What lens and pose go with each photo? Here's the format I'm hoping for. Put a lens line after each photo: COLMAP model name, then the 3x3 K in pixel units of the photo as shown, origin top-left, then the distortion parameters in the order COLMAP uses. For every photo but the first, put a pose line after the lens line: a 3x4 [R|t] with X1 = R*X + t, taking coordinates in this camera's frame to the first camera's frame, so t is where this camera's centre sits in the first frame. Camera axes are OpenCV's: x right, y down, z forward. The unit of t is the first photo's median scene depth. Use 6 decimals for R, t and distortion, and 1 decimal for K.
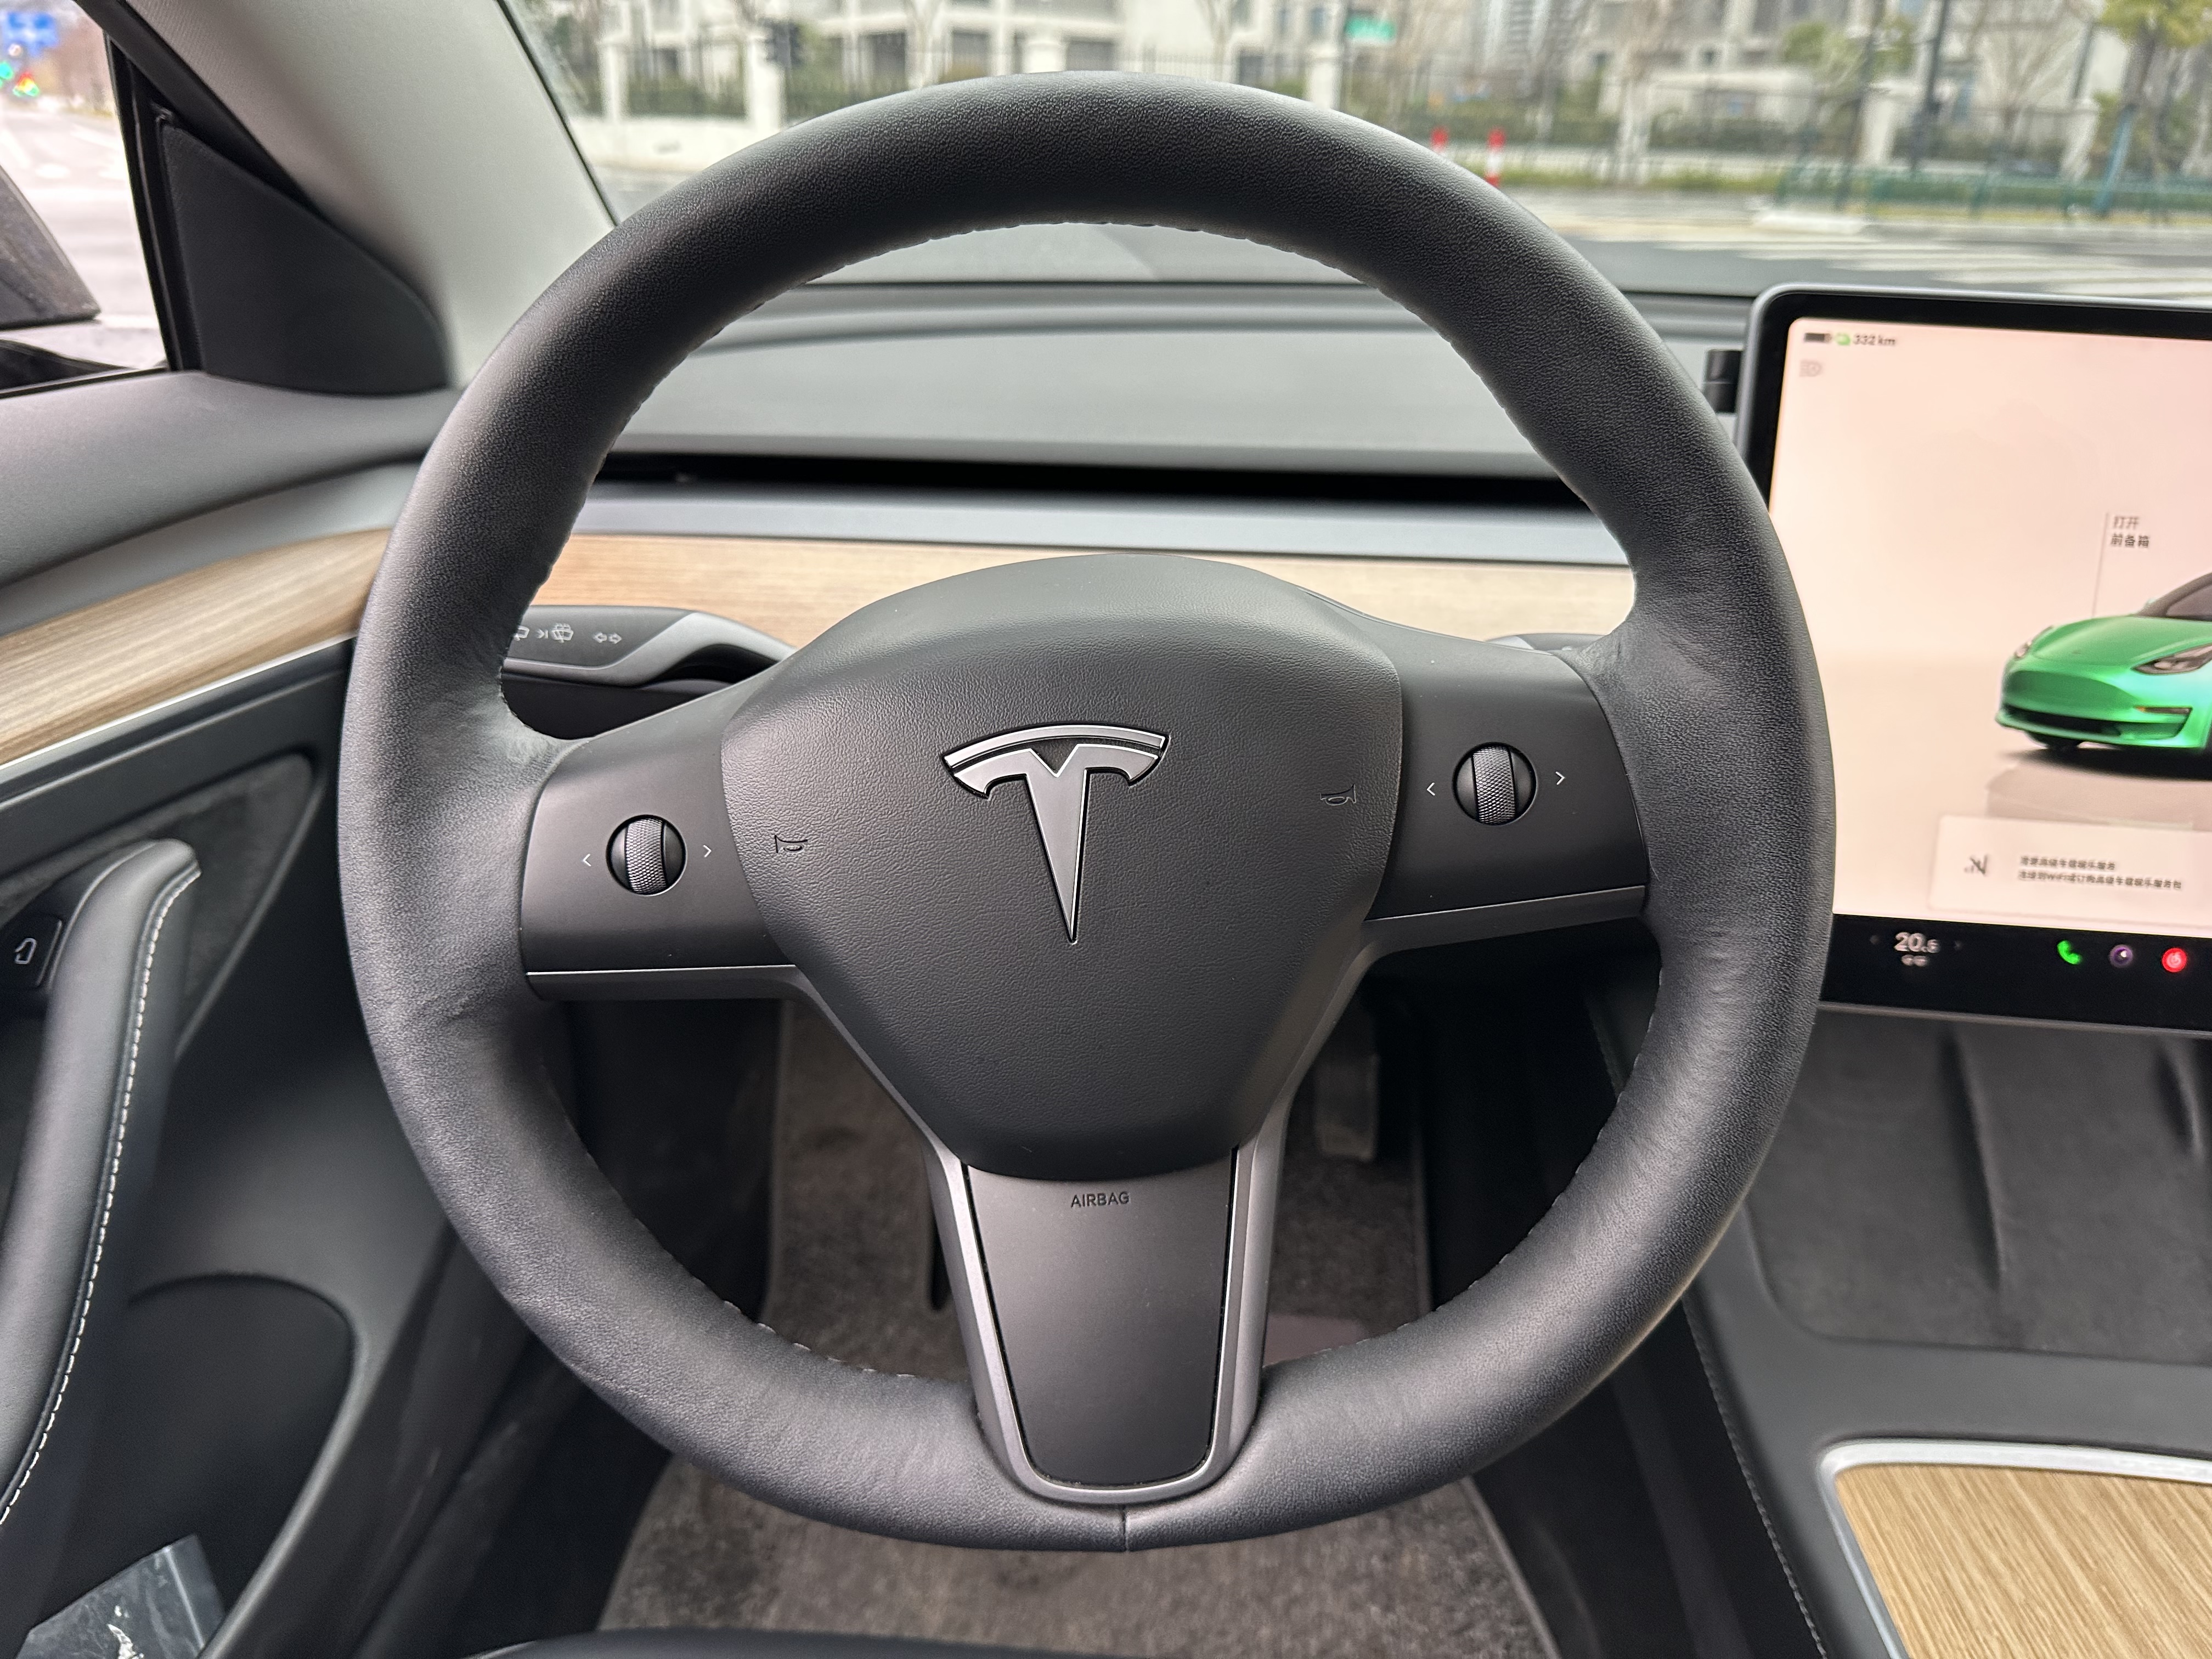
lens RADIAL K [[1591.7, 0, 1091.3], [0, 1591.7, 828.1], [0, 0, 1]] dist [0.039037, -0.070975]
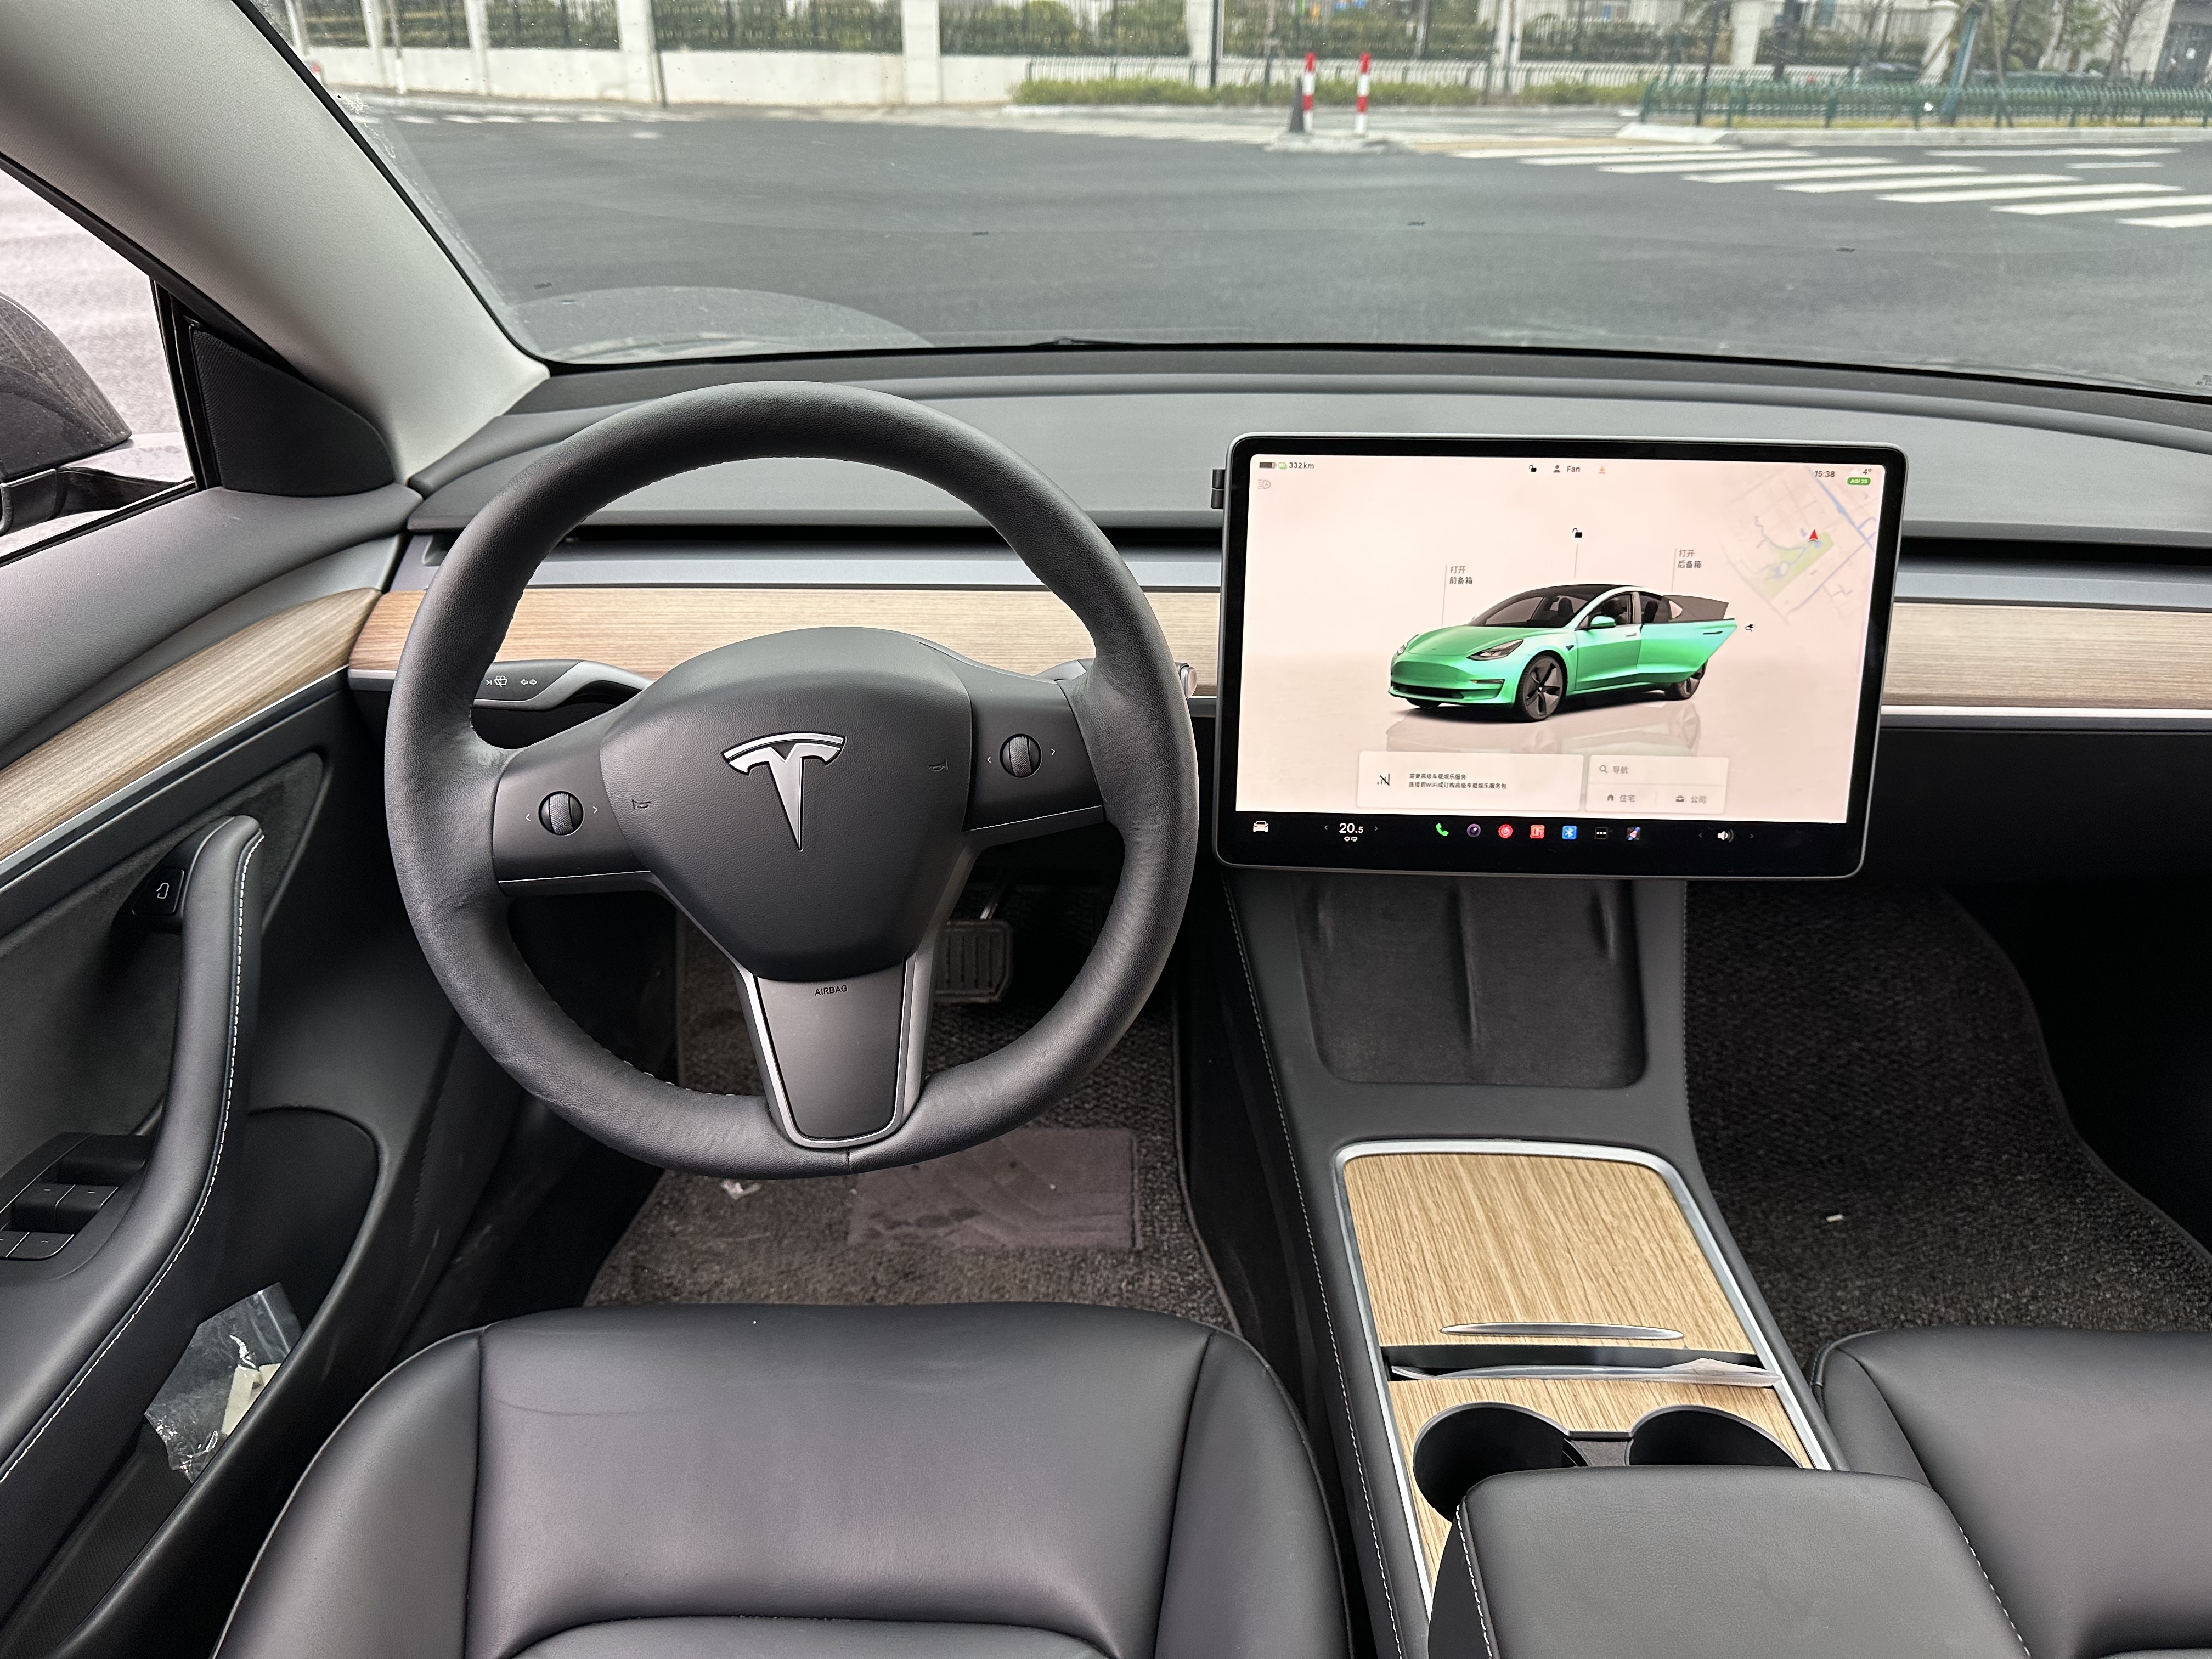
lens RADIAL K [[1553.5, 0, 1104.4], [0, 1553.5, 841.4], [0, 0, 1]] dist [0.138044, -0.230295]
pose [[0.997158, -0.048477, 0.057669, 0.166635], [0.045162, 0.997326, 0.057451, -0.019023], [-0.060300, -0.054683, 0.996681, -0.592862]]
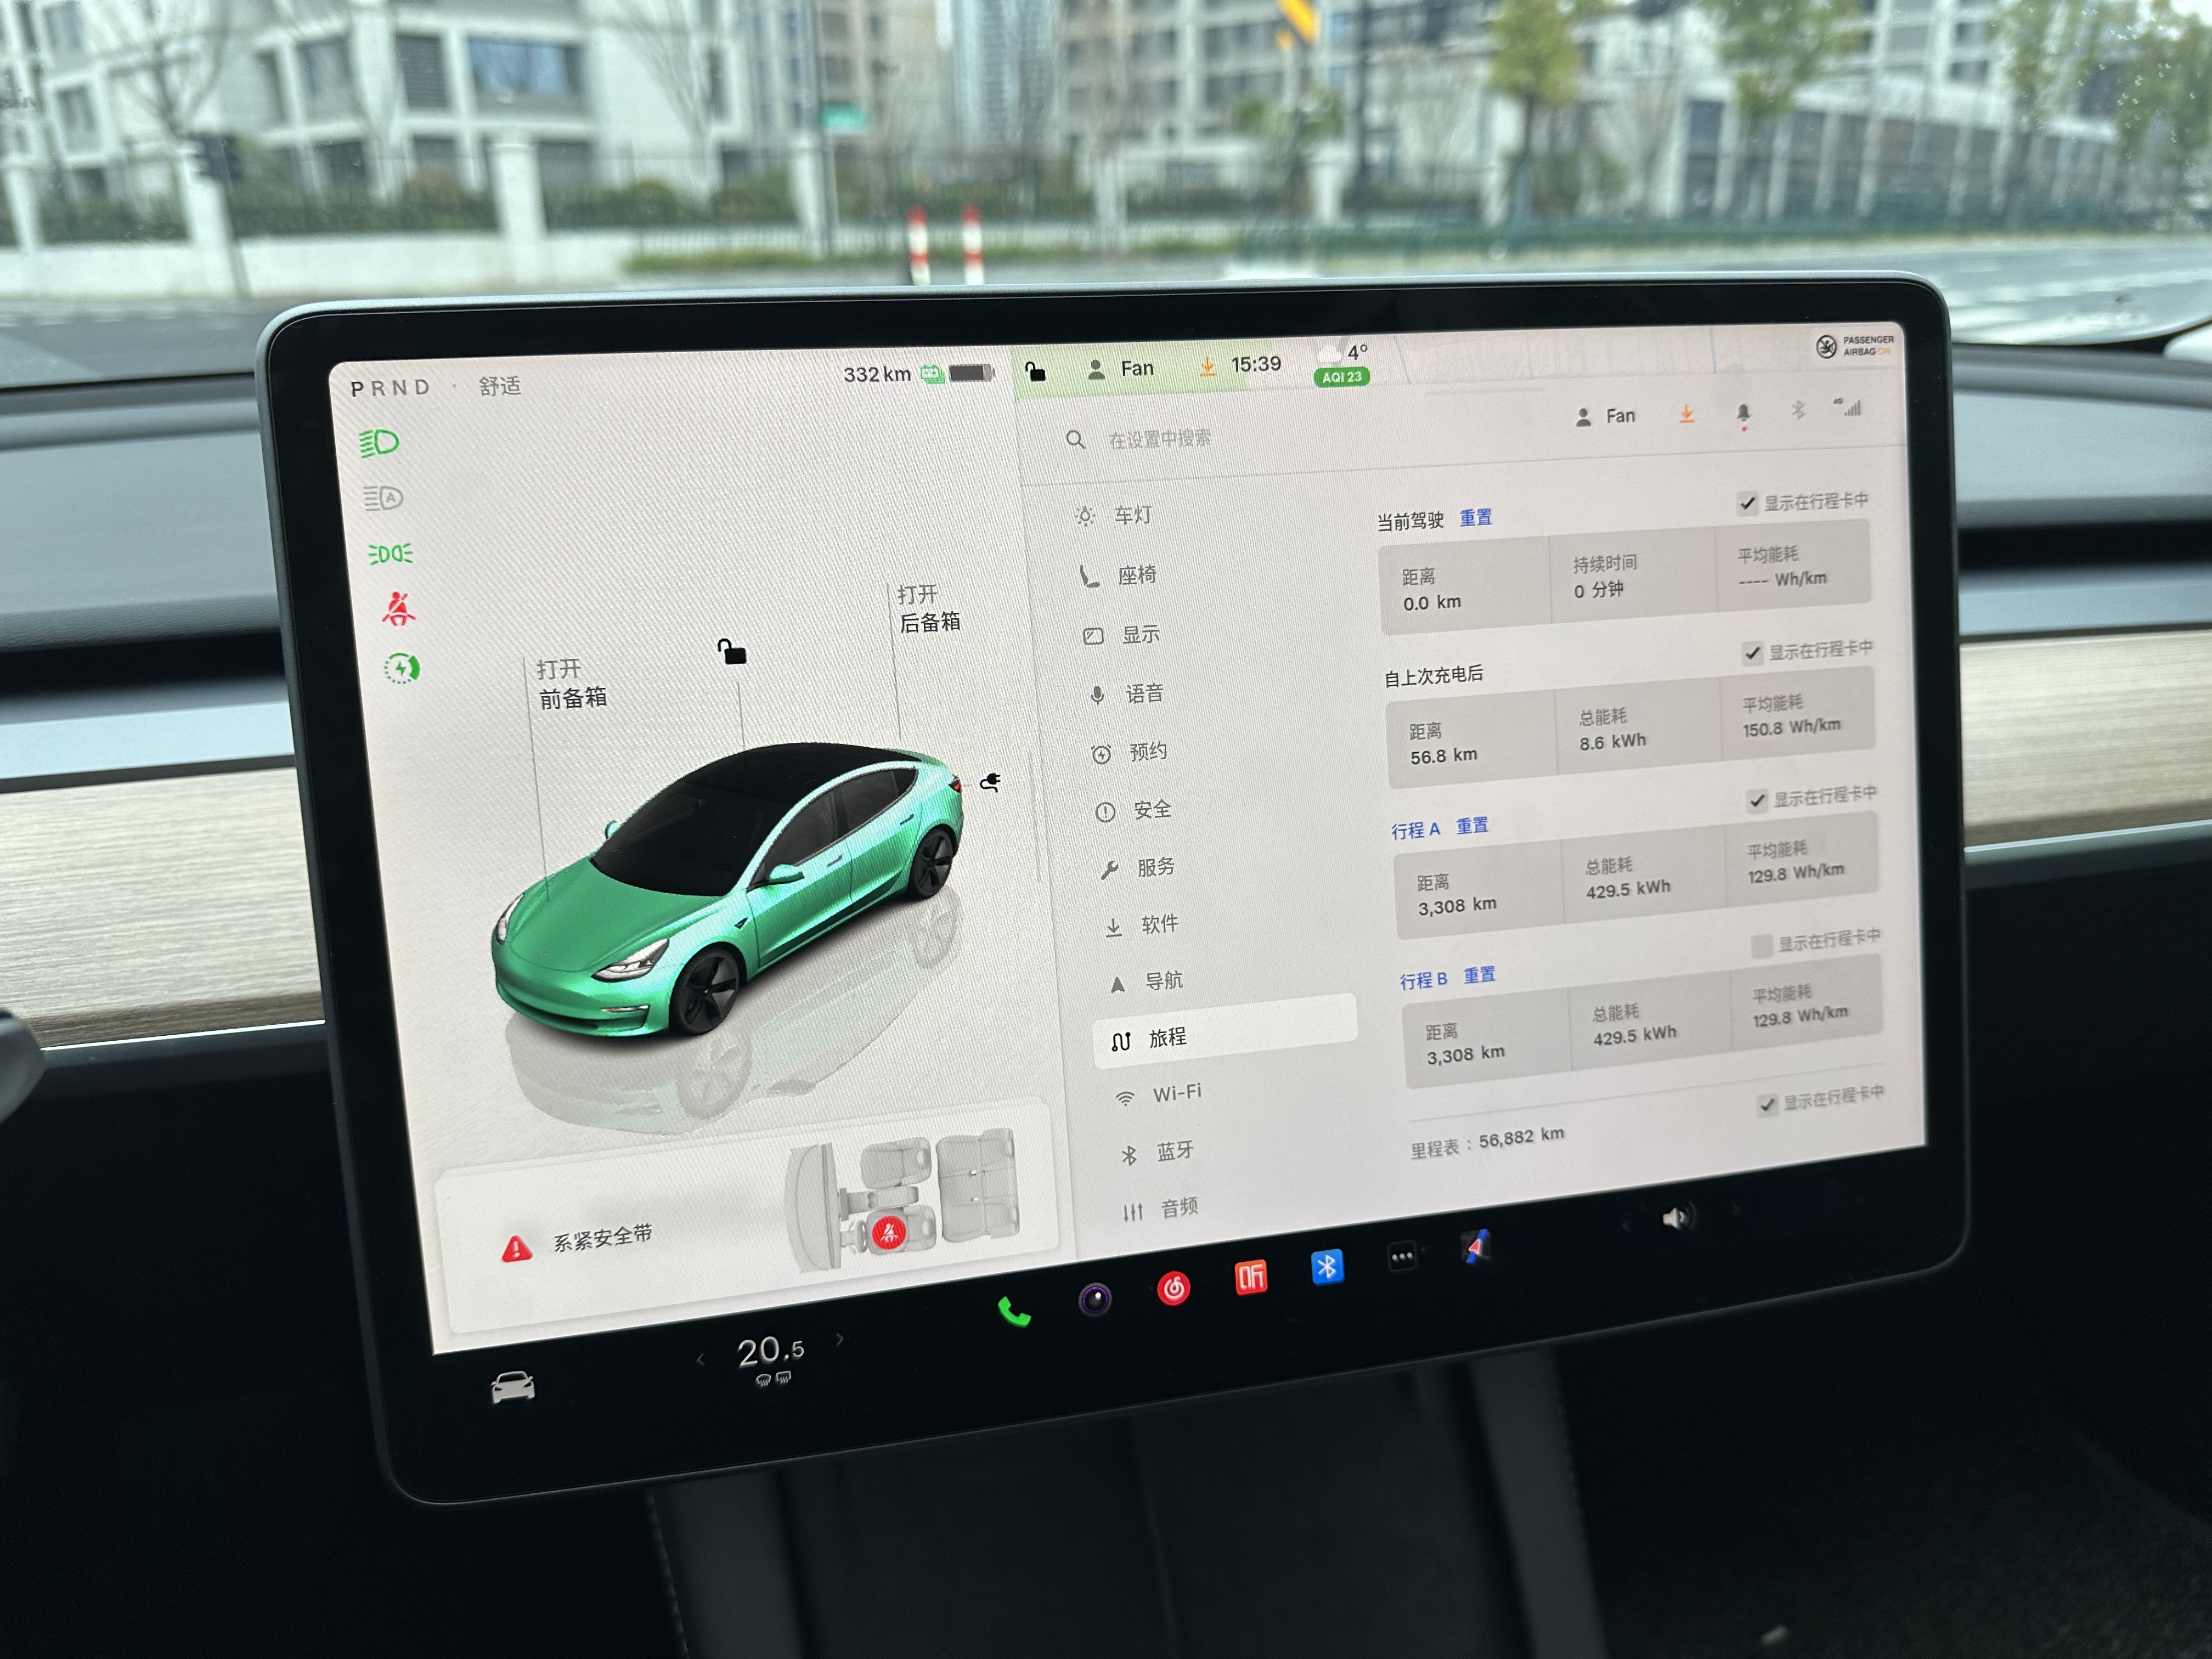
lens RADIAL K [[1601.9, 0, 1106.0], [0, 1601.9, 829.5], [0, 0, 1]] dist [-0.011635, -0.005380]
pose [[0.956041, -0.147137, 0.253646, 0.511878], [0.158508, 0.987044, -0.024874, -0.087987], [-0.246700, 0.063986, 0.966977, 0.368907]]
